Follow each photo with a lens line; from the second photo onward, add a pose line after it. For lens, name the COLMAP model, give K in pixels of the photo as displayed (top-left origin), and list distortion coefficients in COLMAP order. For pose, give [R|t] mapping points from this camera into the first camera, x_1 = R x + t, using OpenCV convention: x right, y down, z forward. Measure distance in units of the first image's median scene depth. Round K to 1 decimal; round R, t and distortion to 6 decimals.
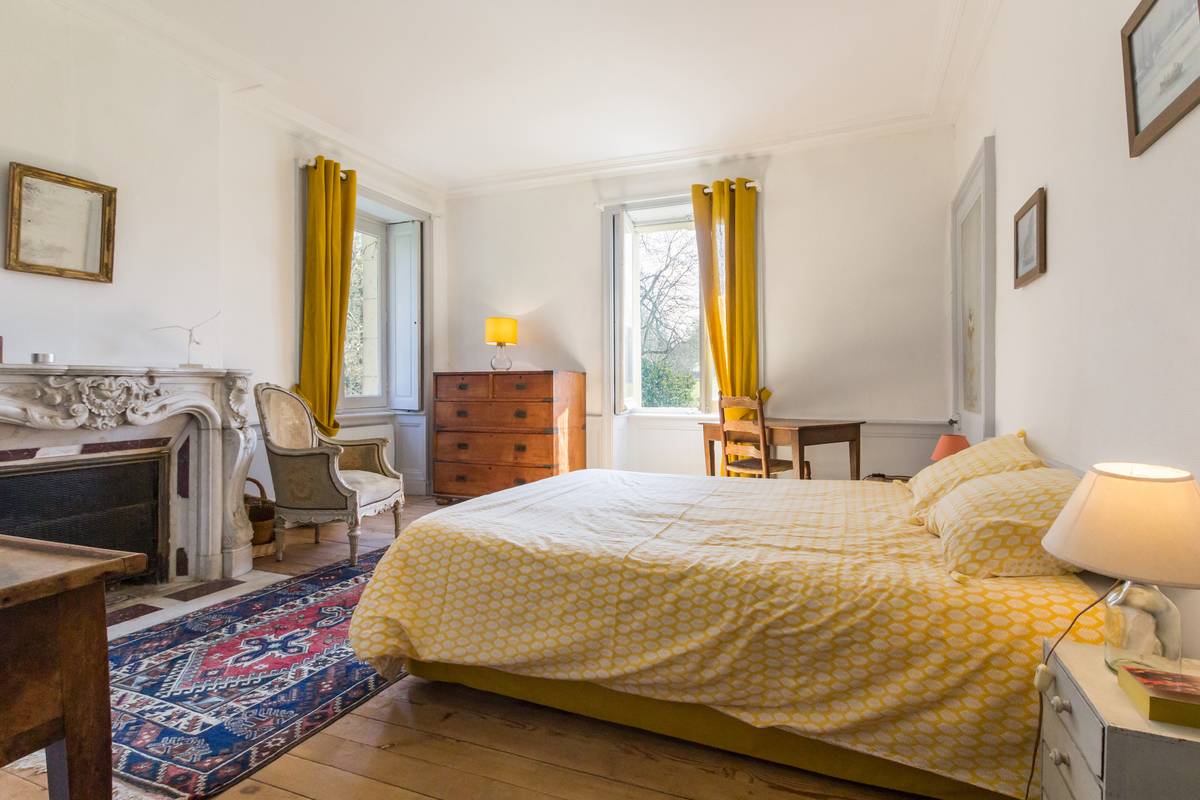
lens RADIAL K [[598.1, 0, 598.8], [0, 598.1, 387.5], [0, 0, 1]] dist [0.001806, 0.000085]
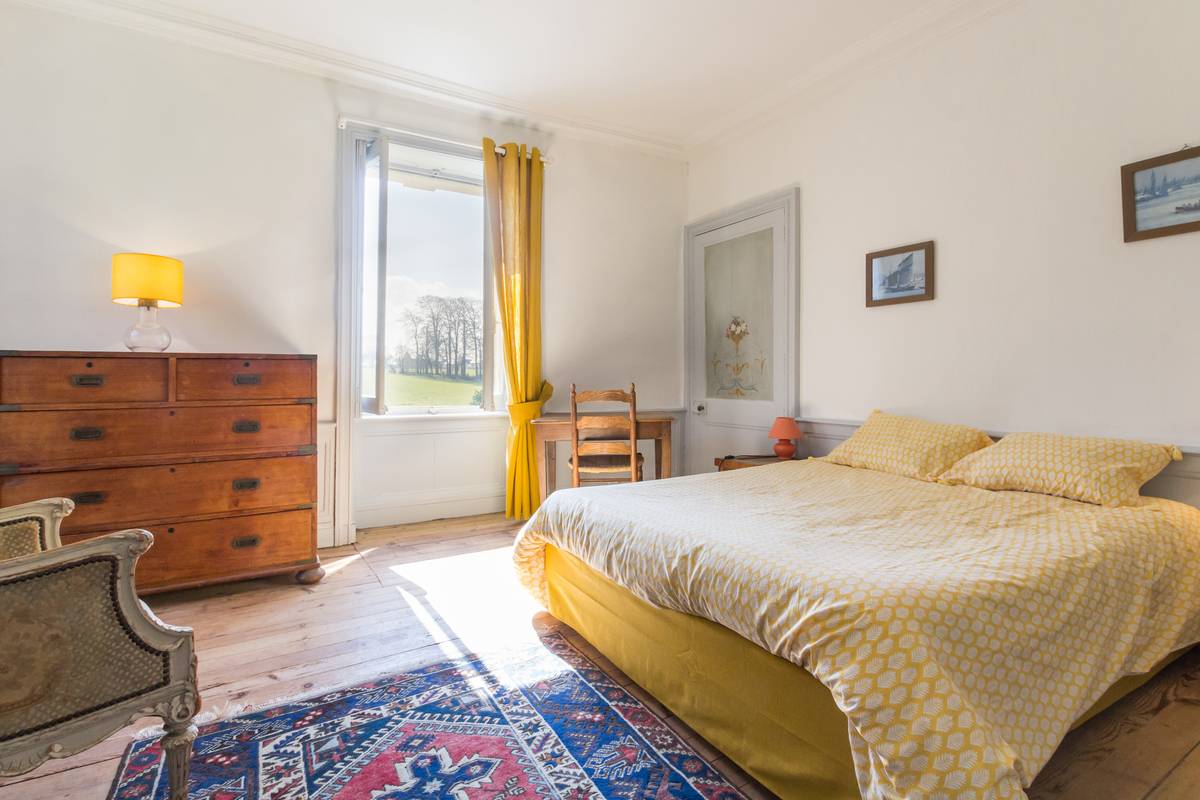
lens RADIAL K [[597.5, 0, 602.4], [0, 597.5, 377.5], [0, 0, 1]] dist [0.001661, 0.000058]
pose [[0.578293, 0.001753, 0.815827, -0.410328], [0.004149, 0.999978, -0.005089, 0.000524], [-0.815819, 0.006328, 0.578273, 0.372236]]
